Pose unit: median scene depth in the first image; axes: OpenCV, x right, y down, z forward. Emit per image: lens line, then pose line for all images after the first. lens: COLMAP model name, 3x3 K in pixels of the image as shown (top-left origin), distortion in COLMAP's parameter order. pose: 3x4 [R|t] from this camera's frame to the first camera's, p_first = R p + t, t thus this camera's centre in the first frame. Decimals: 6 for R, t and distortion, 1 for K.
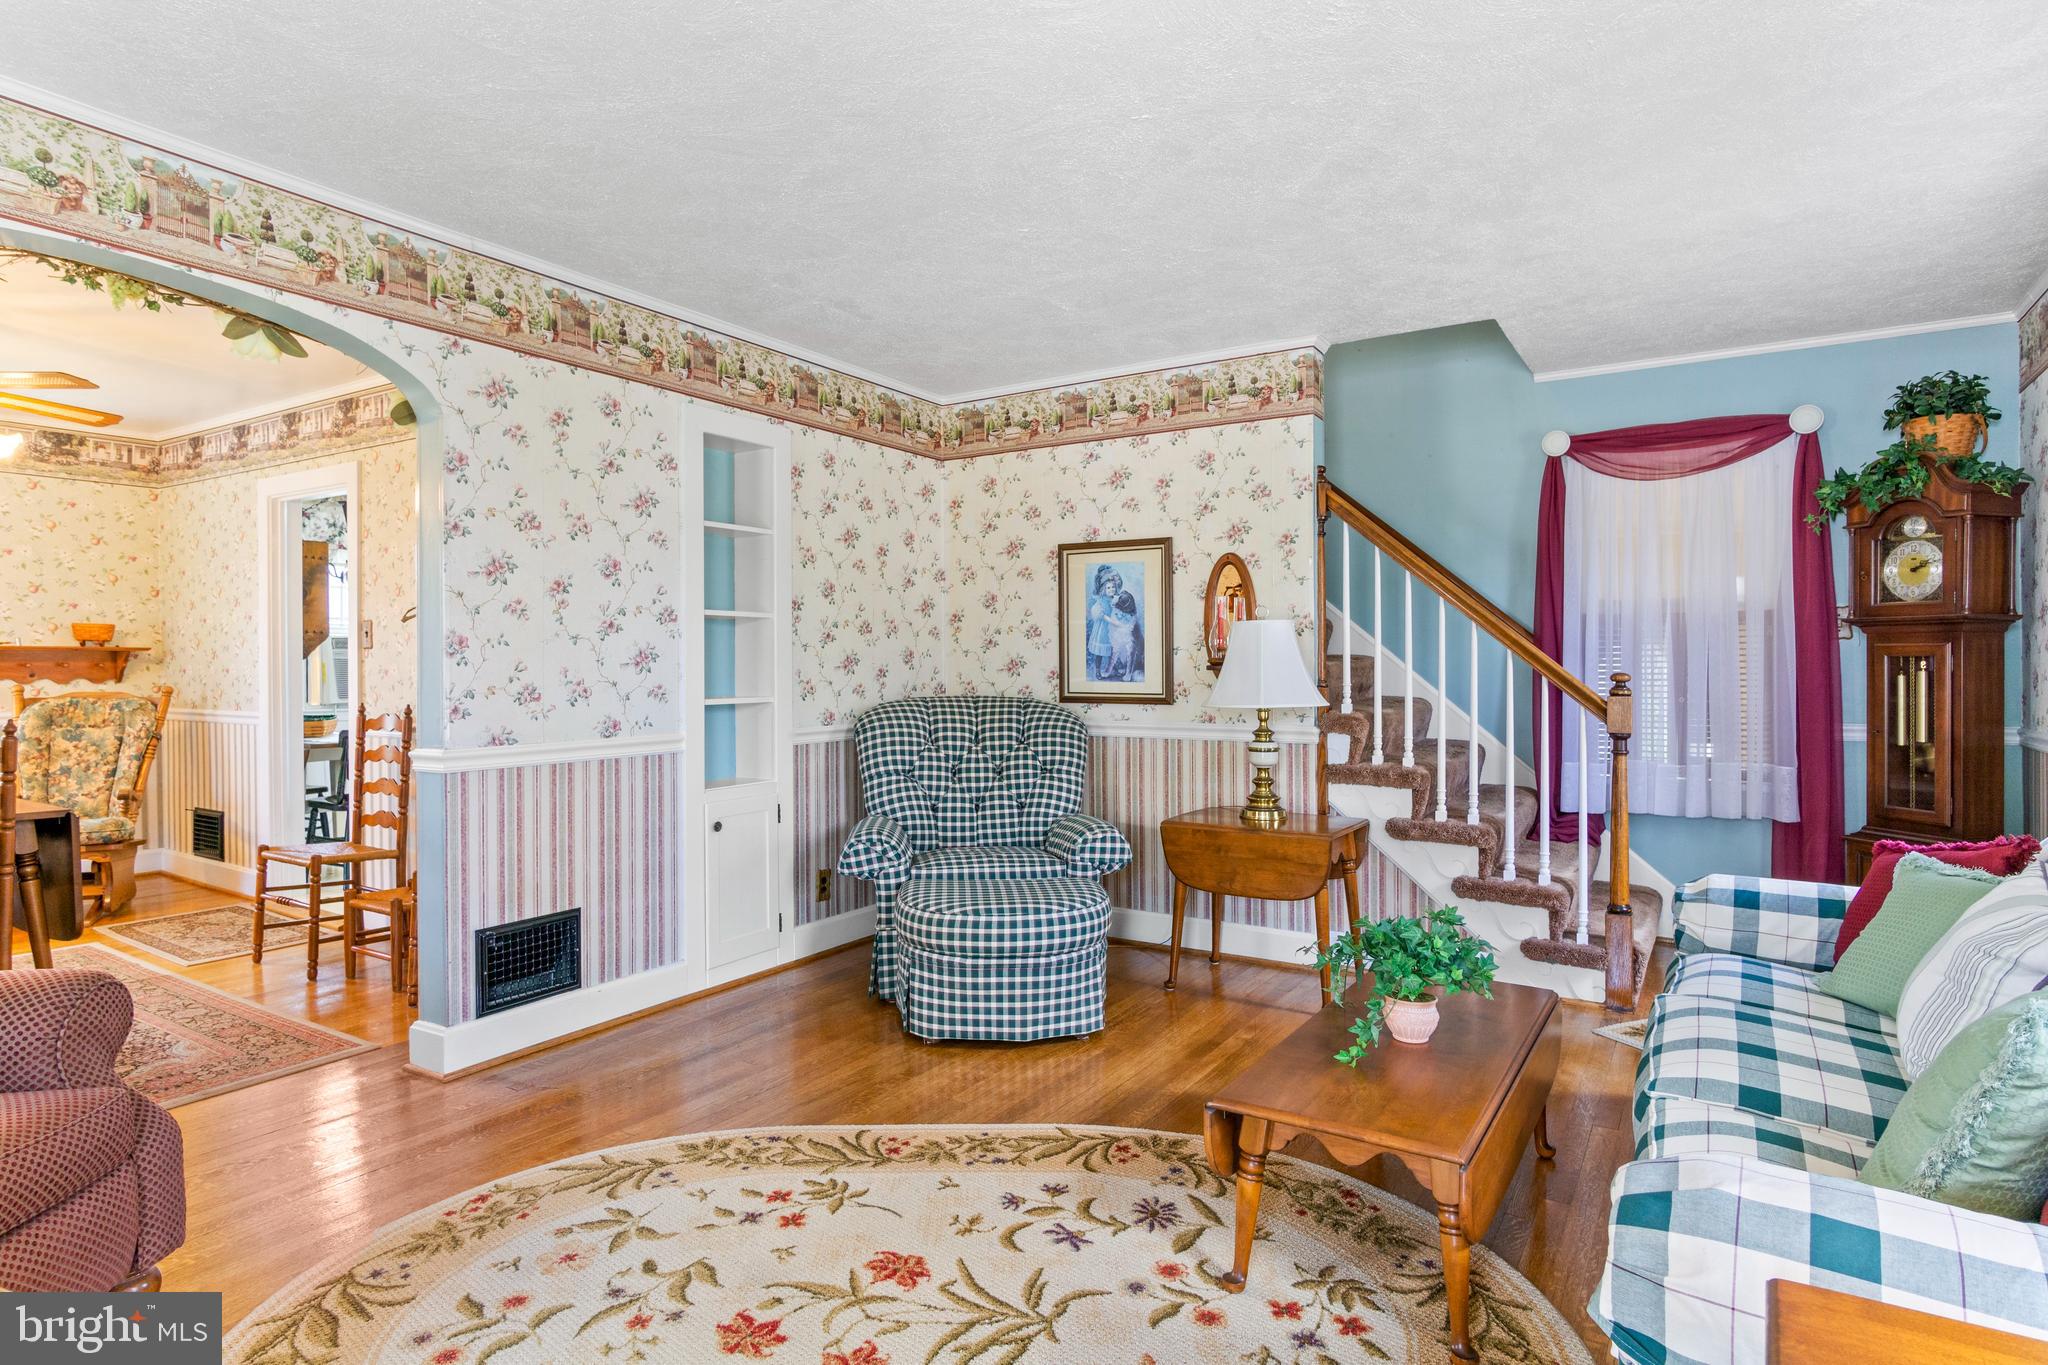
lens RADIAL K [[1128.2, 0, 1022.2], [0, 1128.2, 667.7], [0, 0, 1]] dist [-0.006176, 0.001546]
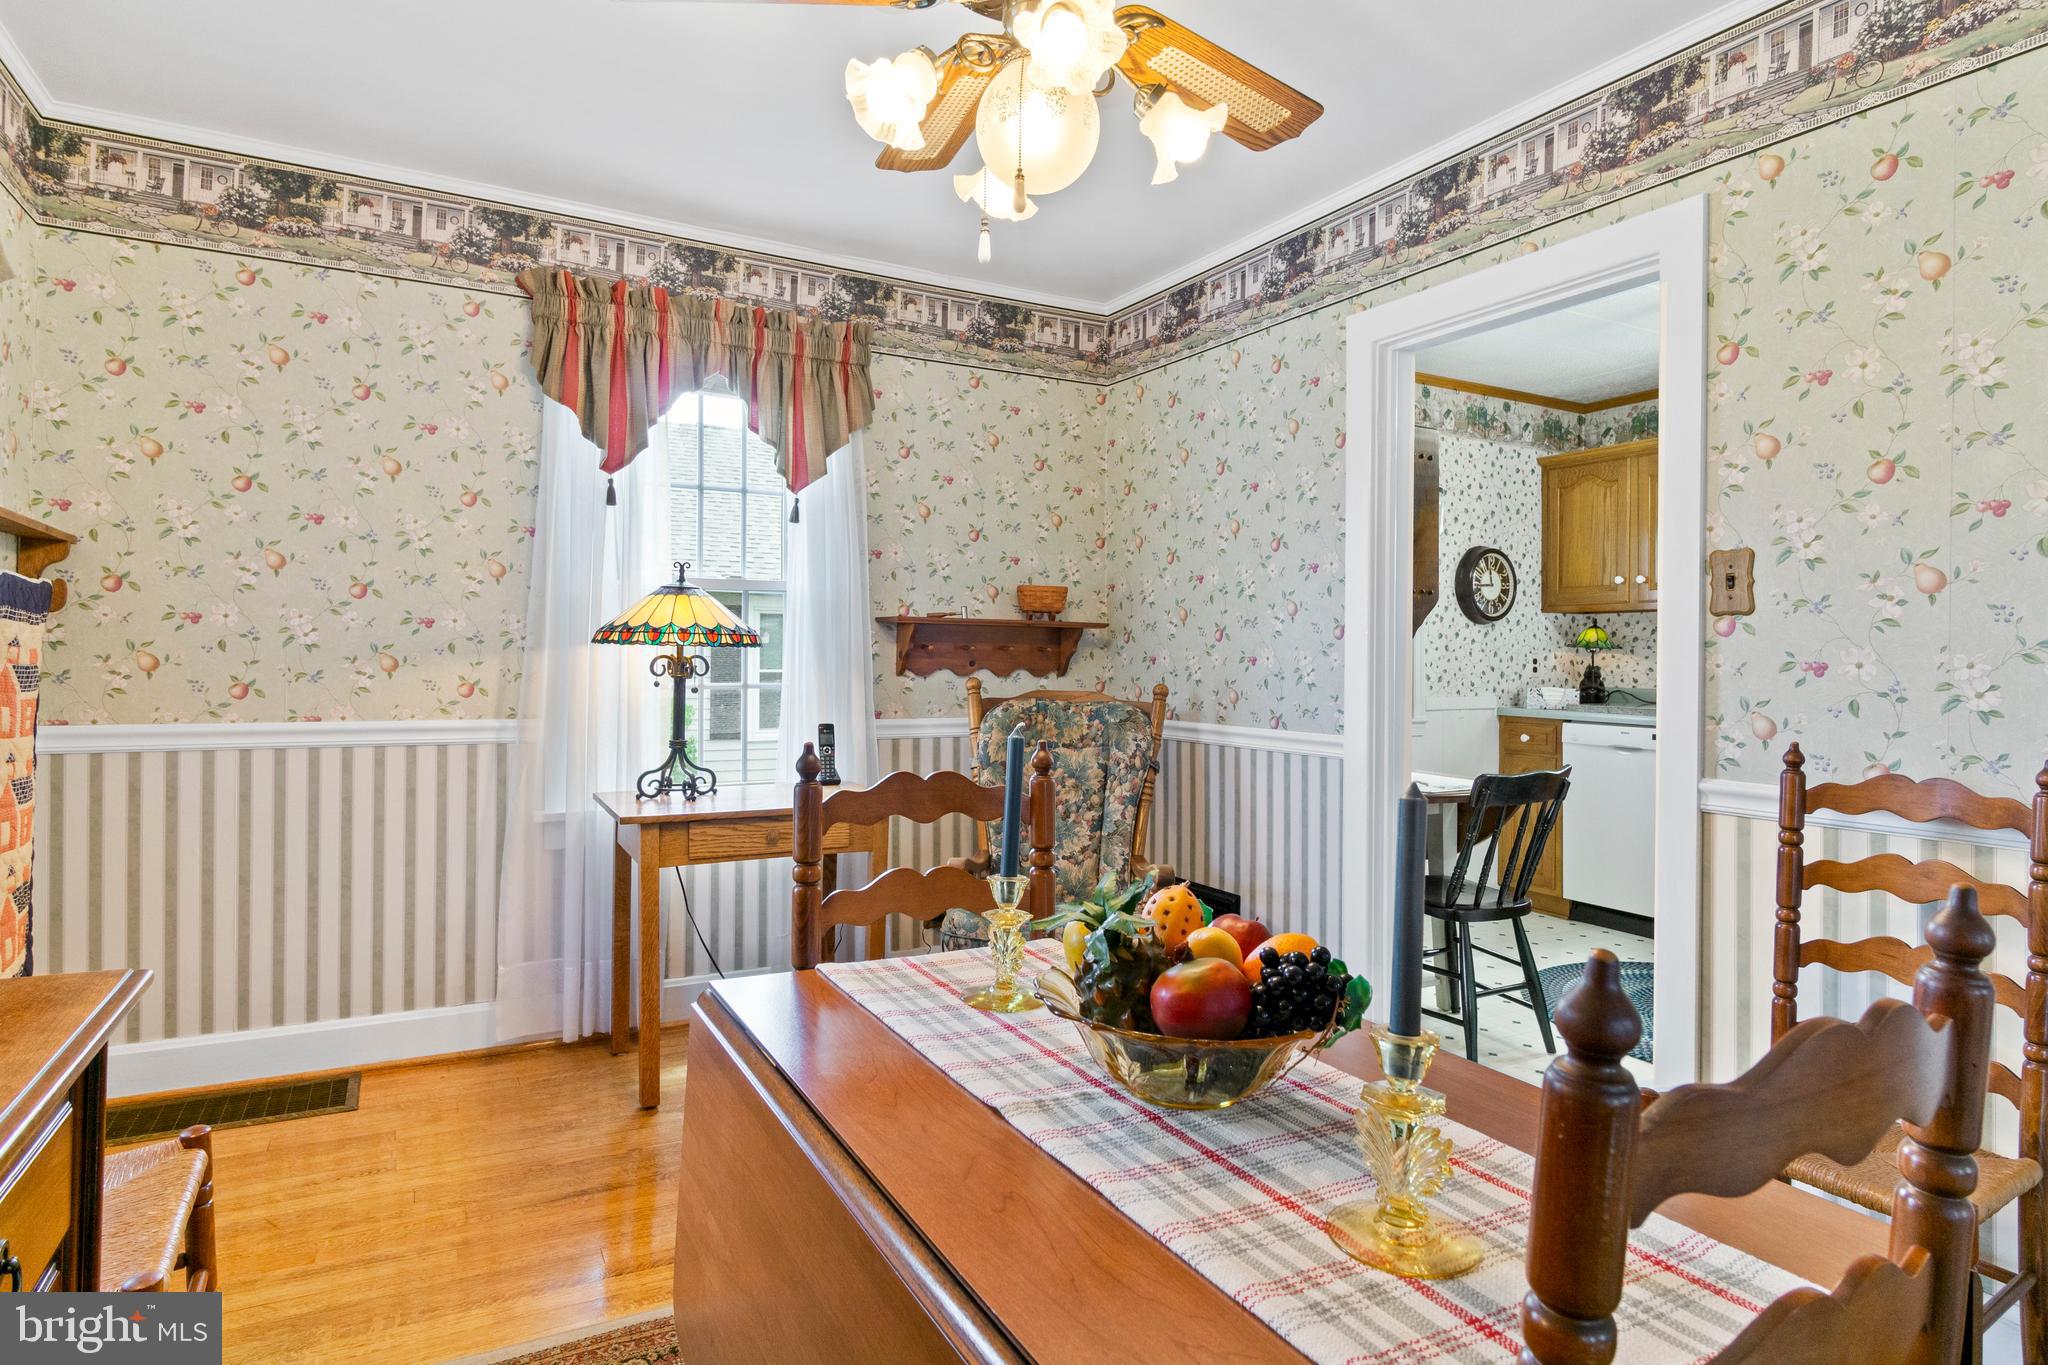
lens RADIAL K [[1128.2, 0, 1007.5], [0, 1128.2, 652.0], [0, 0, 1]] dist [-0.006176, 0.001546]
pose [[0.879295, 0.010306, -0.476165, -0.542053], [-0.013704, 0.999899, -0.003664, 0.002225], [0.476080, 0.009747, 0.879348, 0.417102]]
